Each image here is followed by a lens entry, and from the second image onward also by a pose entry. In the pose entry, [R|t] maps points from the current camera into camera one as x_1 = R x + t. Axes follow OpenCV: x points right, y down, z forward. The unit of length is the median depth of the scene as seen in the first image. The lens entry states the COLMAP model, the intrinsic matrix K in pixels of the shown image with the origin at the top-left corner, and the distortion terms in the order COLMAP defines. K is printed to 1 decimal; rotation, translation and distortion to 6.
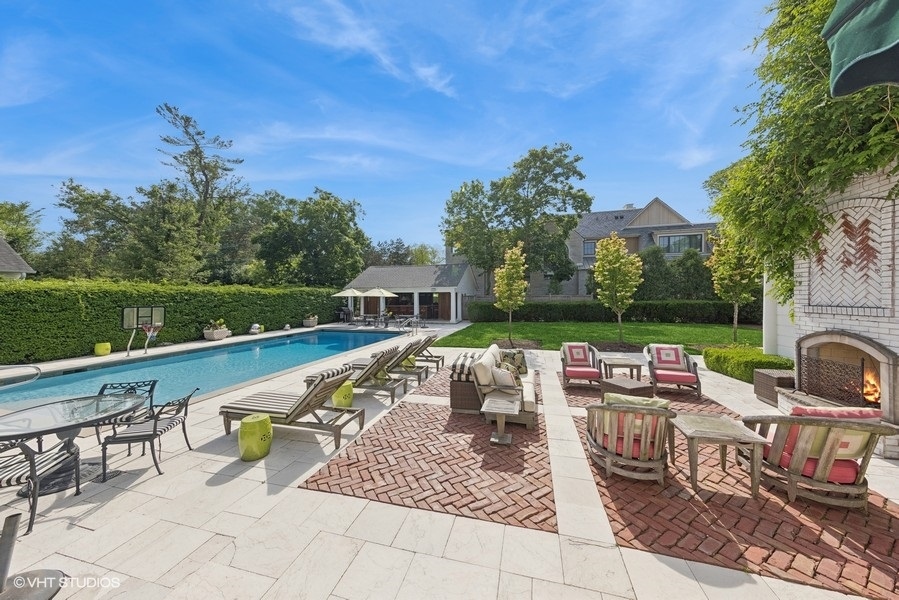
lens RADIAL K [[295.0, 0, 452.0], [0, 295.0, 300.2], [0, 0, 1]] dist [0.000384, 0.000025]
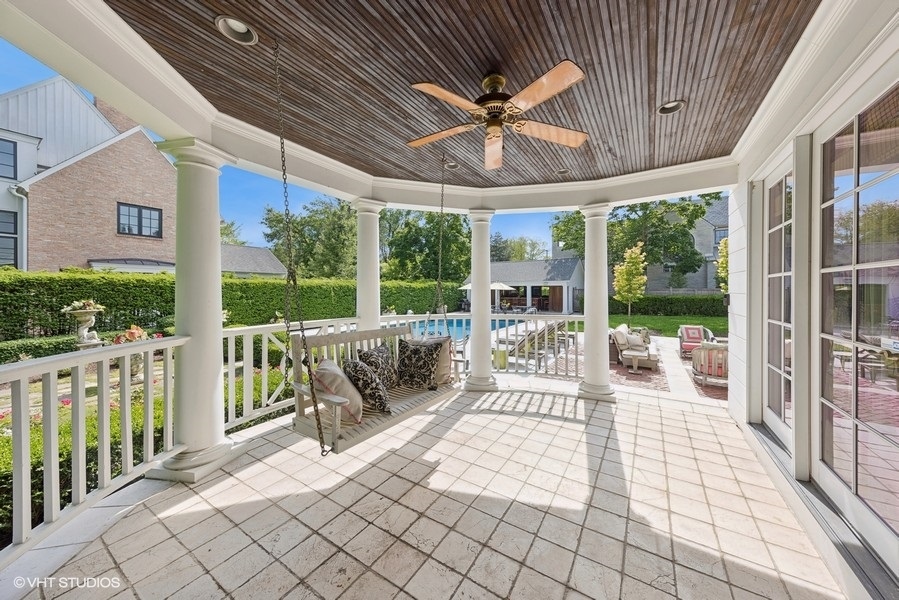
lens RADIAL K [[309.2, 0, 452.1], [0, 309.2, 291.5], [0, 0, 1]] dist [-0.000752, -0.000189]
pose [[0.956034, 0.004973, -0.293215, -0.099597], [-0.006667, 0.999966, -0.004780, 0.003360], [0.293181, 0.006525, 0.956035, -0.316708]]
